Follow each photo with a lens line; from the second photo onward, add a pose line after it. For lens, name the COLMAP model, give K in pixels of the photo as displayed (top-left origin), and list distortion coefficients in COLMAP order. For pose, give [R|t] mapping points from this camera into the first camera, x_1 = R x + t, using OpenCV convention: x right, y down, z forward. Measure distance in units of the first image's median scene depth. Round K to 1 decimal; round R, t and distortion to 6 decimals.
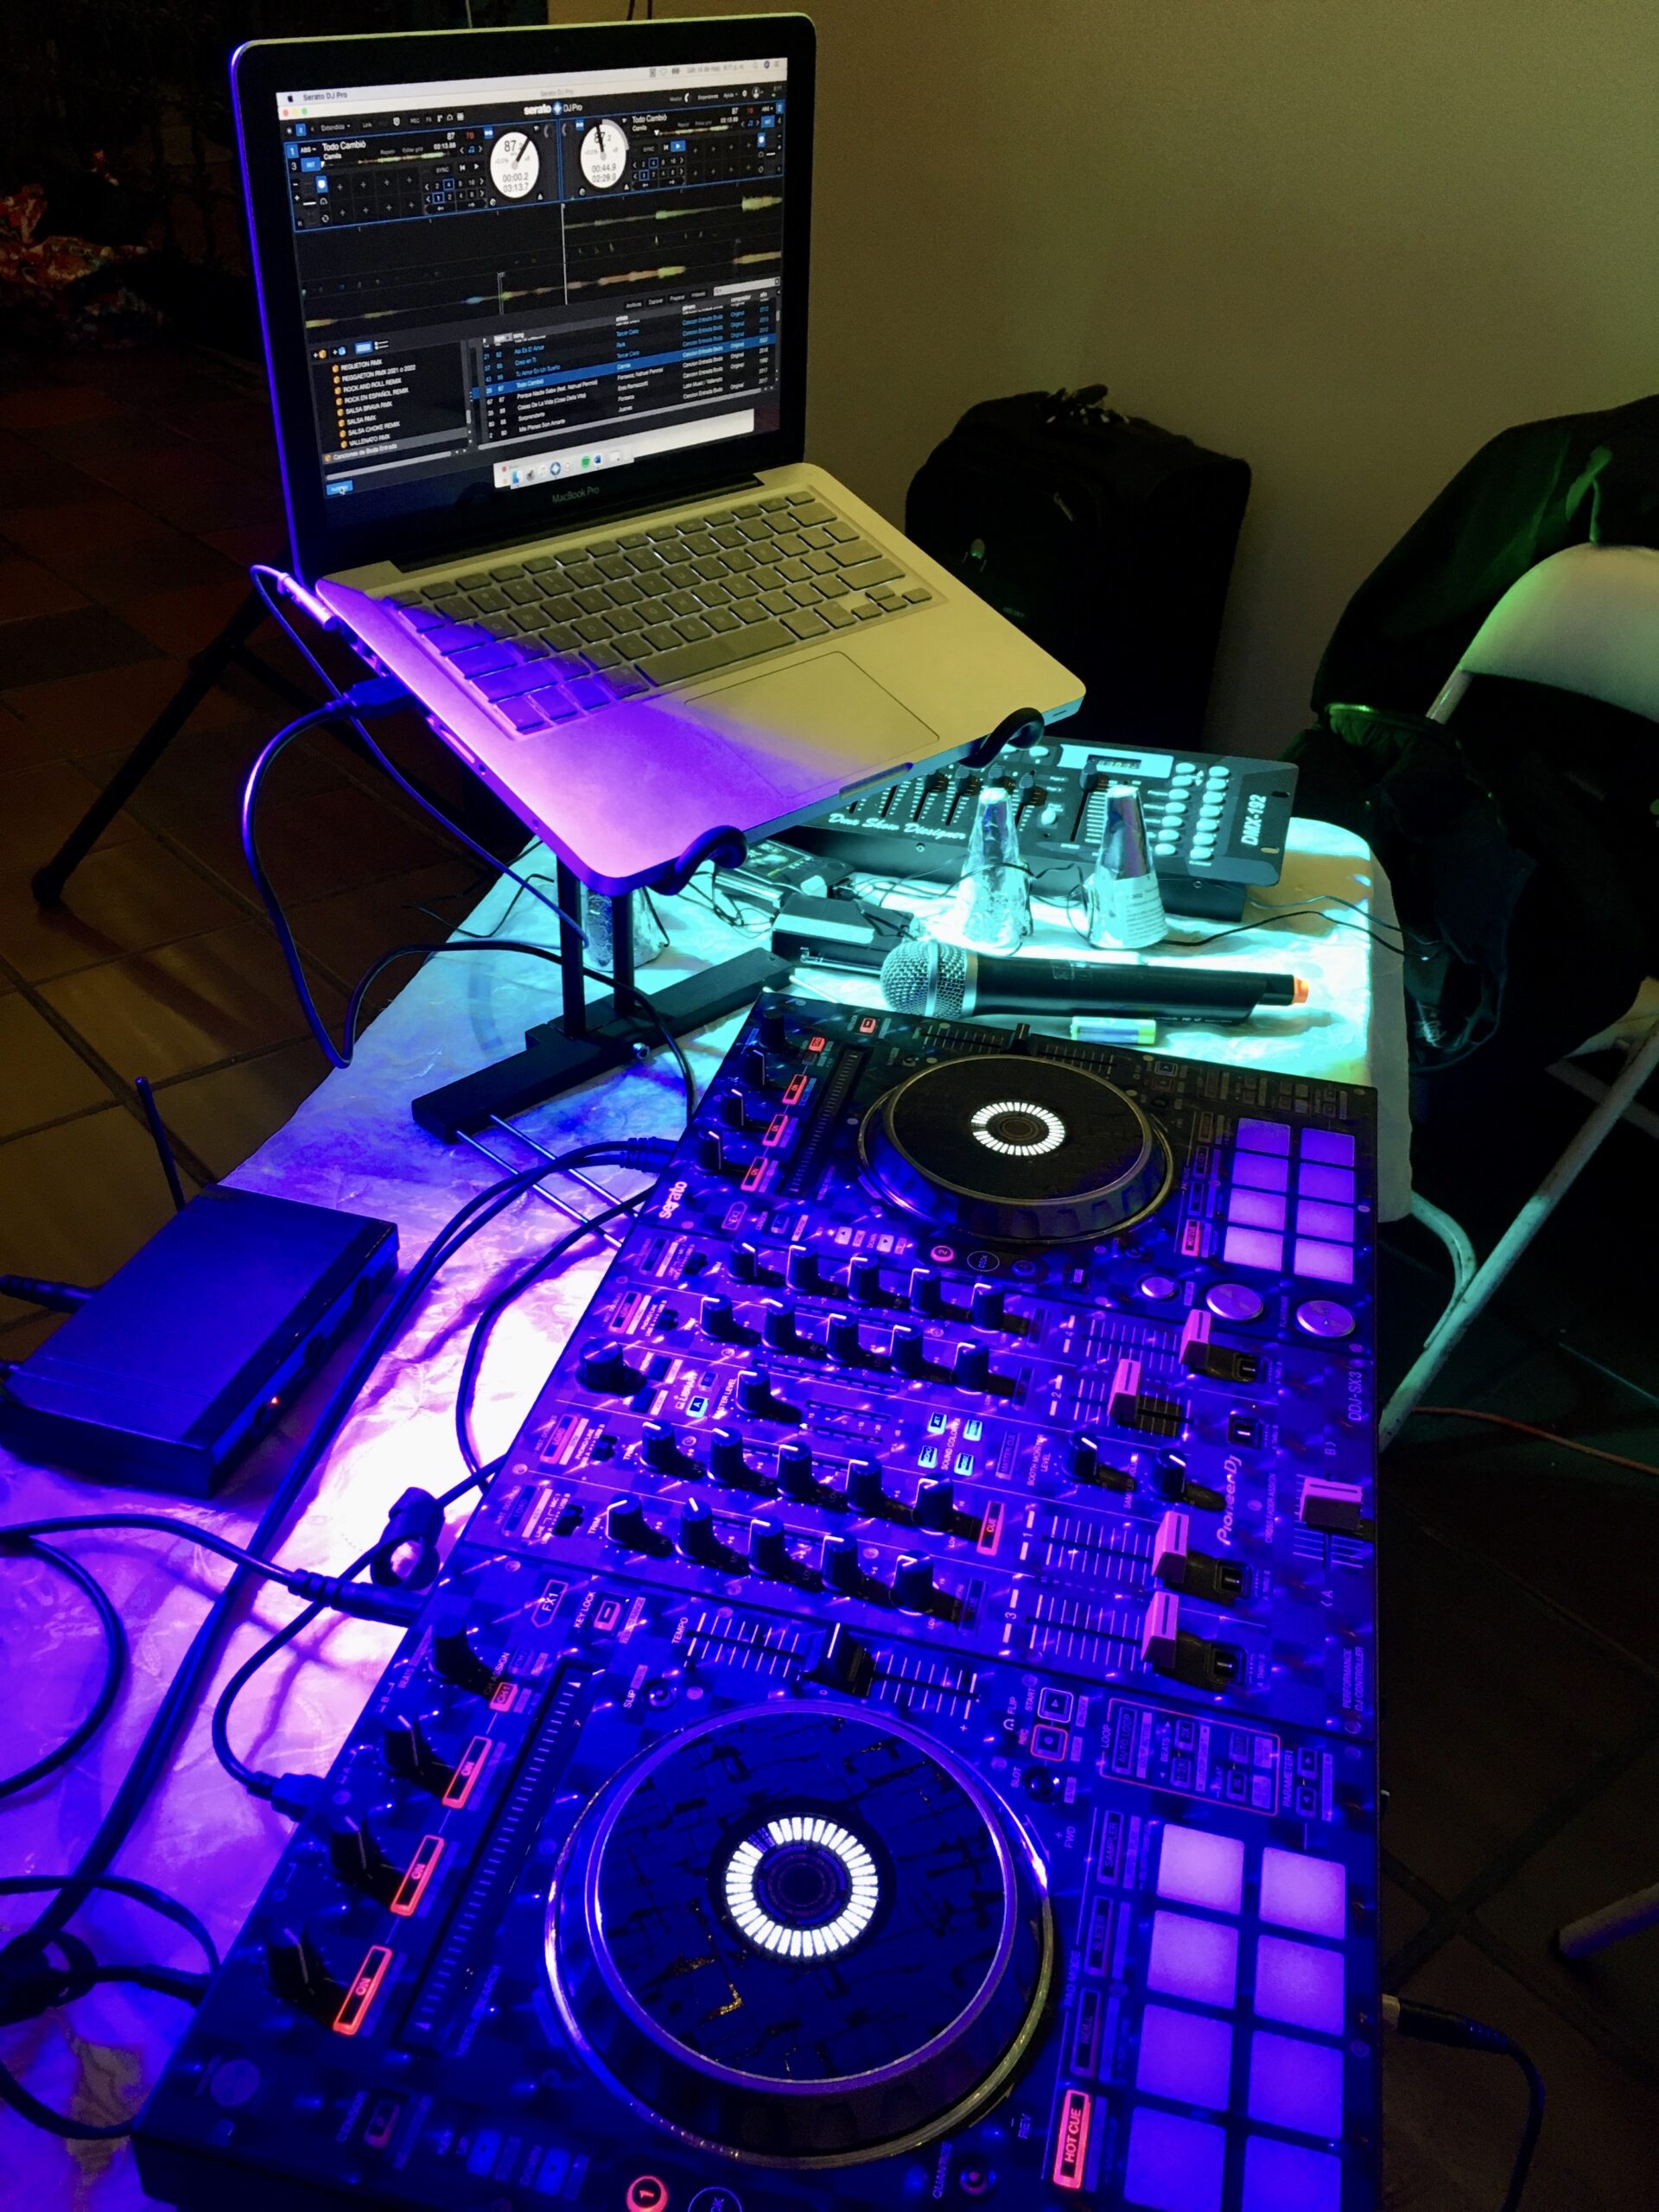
lens RADIAL K [[1886.8, 0, 829.5], [0, 1886.8, 1106.0], [0, 0, 1]] dist [0.059142, -0.121843]
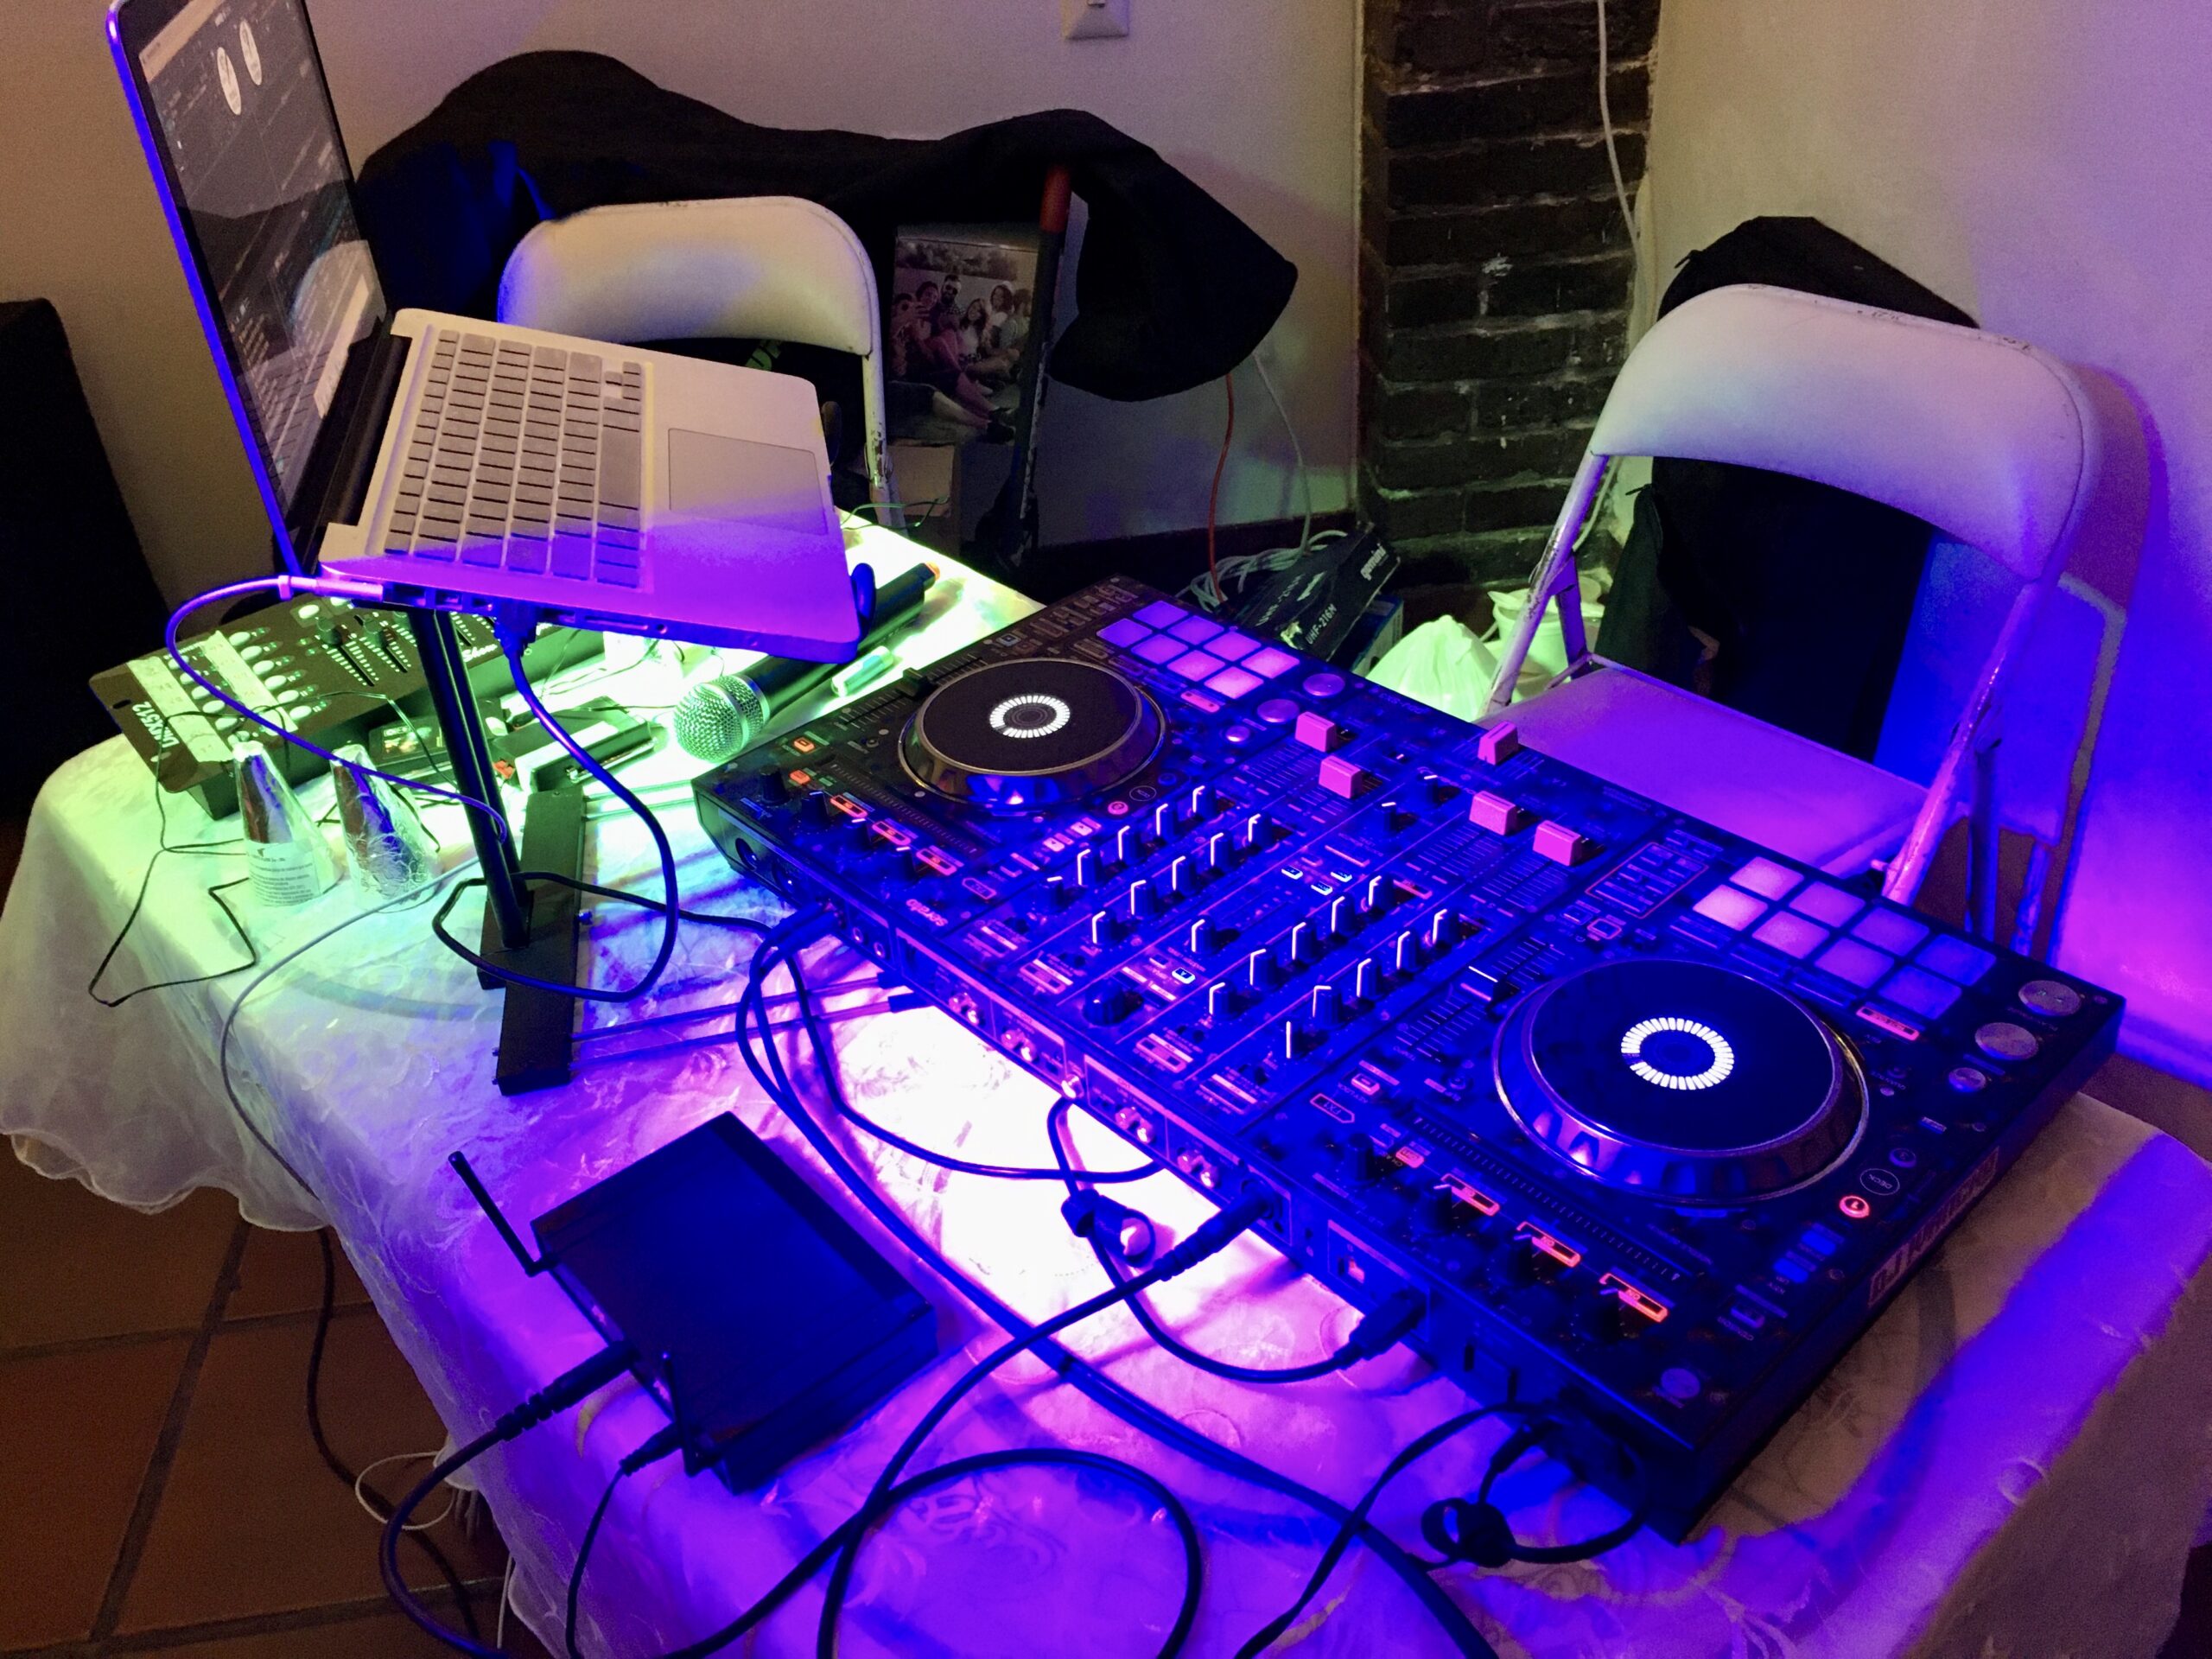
lens RADIAL K [[1886.8, 0, 1106.0], [0, 1886.8, 829.5], [0, 0, 1]] dist [0.059142, -0.121843]
pose [[0.541660, -0.533076, 0.649950, -0.704337], [0.527923, 0.817423, 0.230471, -0.183618], [-0.654142, 0.218286, 0.724188, 0.137907]]
